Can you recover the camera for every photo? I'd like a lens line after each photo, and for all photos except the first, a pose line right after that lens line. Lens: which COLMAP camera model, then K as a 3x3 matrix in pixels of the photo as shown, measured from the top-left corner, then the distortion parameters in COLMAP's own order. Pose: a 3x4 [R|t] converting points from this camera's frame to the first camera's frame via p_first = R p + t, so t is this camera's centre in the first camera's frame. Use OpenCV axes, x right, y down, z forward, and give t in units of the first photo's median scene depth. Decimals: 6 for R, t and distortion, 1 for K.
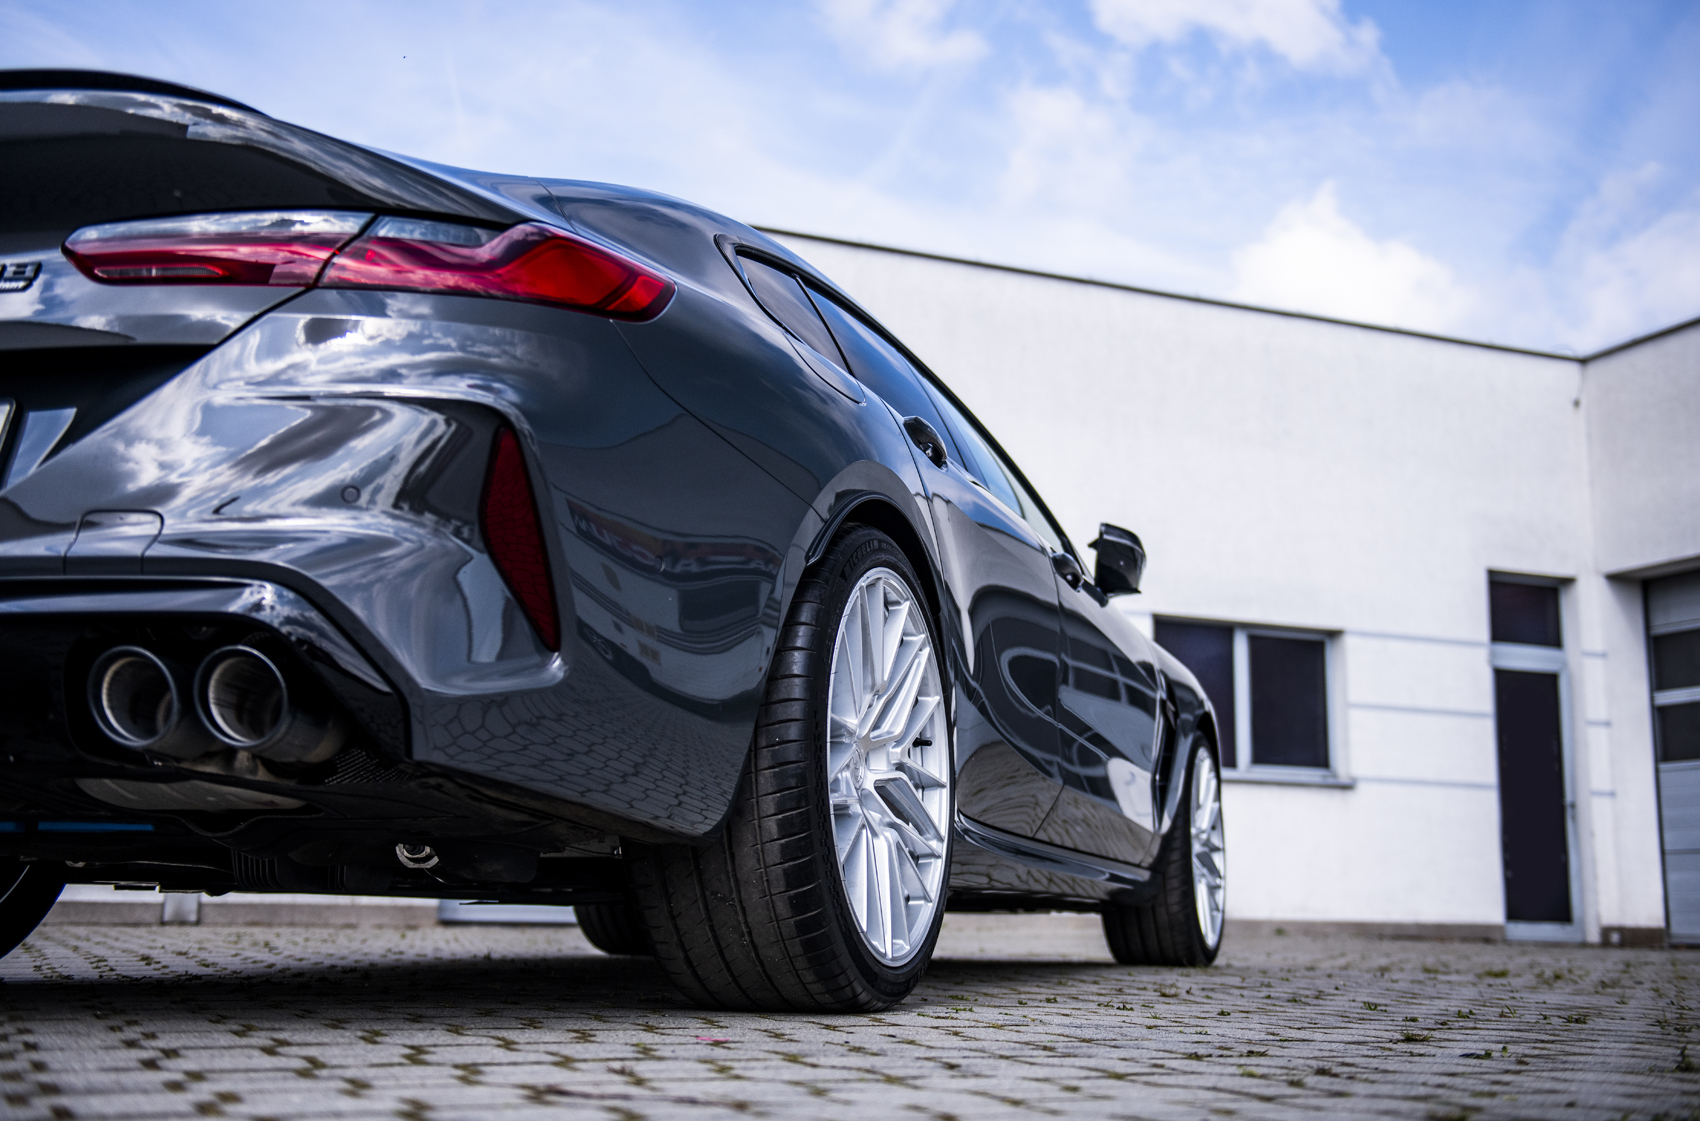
lens RADIAL K [[1927.9, 0, 850.0], [0, 1927.9, 560.5], [0, 0, 1]] dist [0.011427, 0.002991]
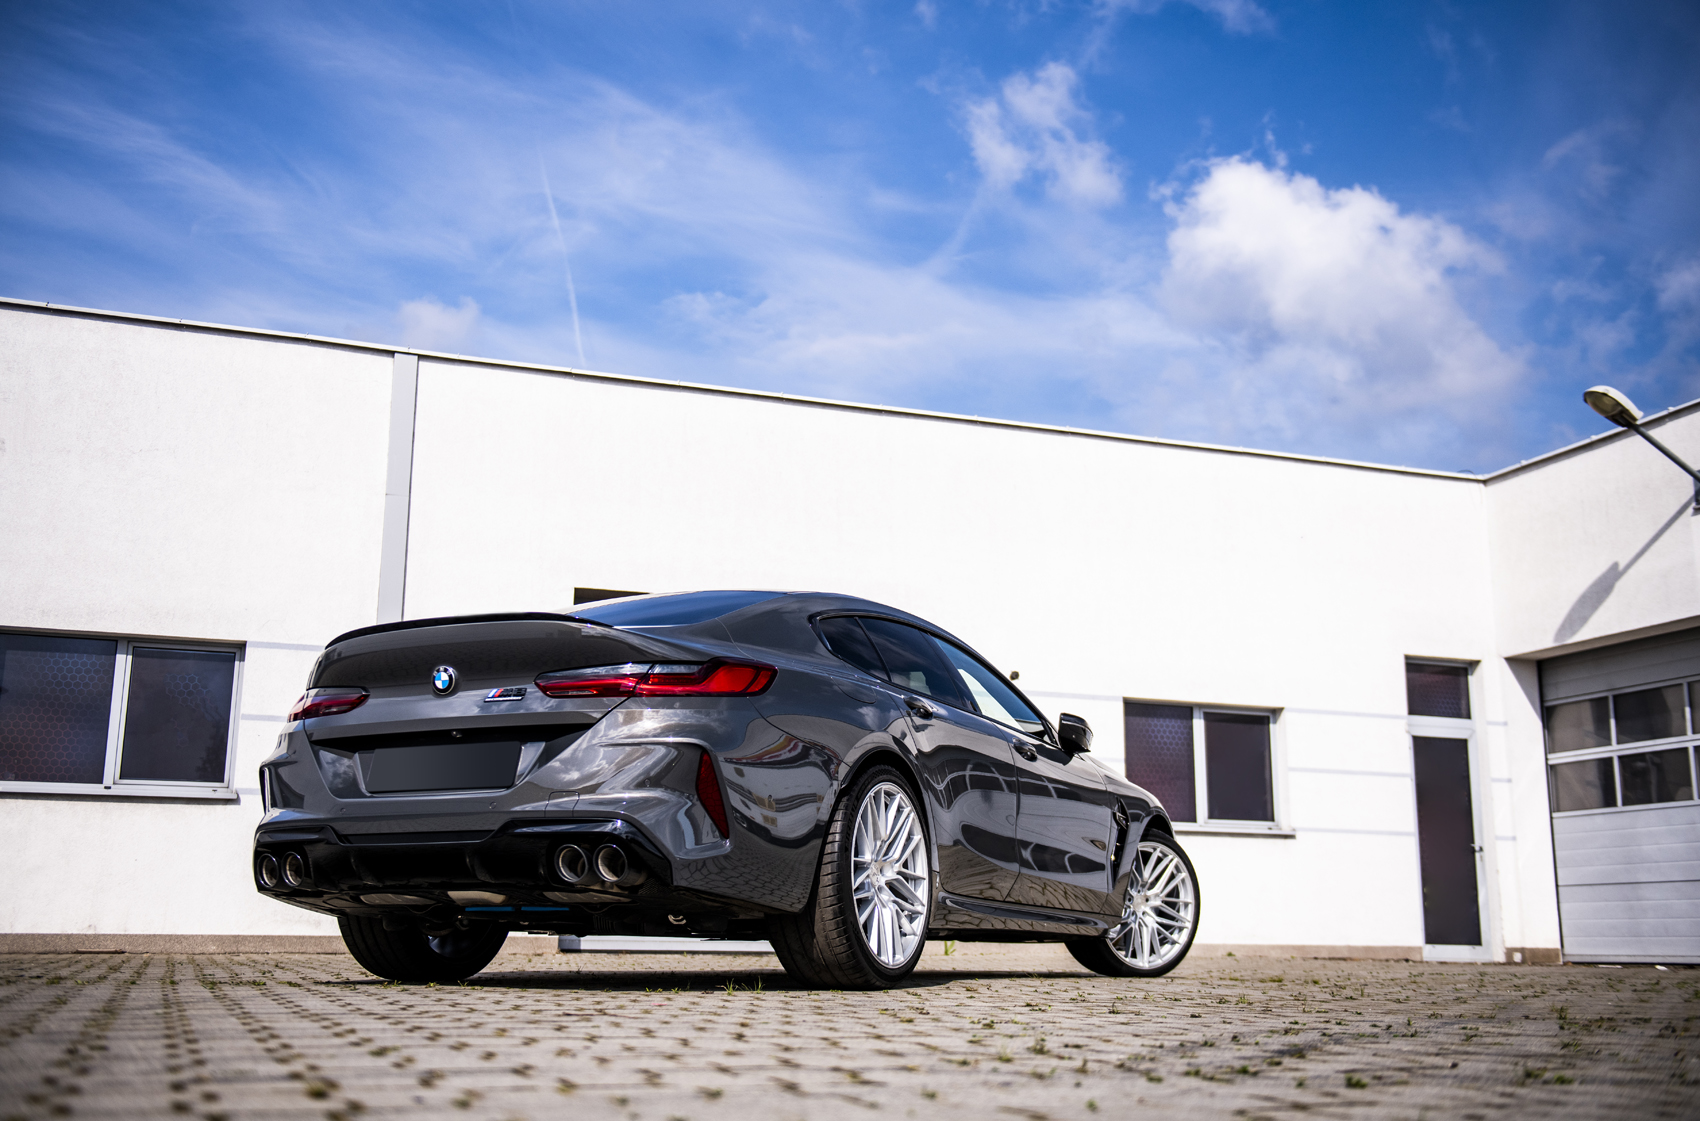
lens RADIAL K [[1806.1, 0, 850.0], [0, 1806.1, 560.5], [0, 0, 1]] dist [0.005912, 0.020464]
pose [[0.999708, -0.011117, -0.021456, 0.003772], [0.010581, 0.999633, -0.024946, -0.031518], [0.021725, 0.024711, 0.999459, -0.158746]]
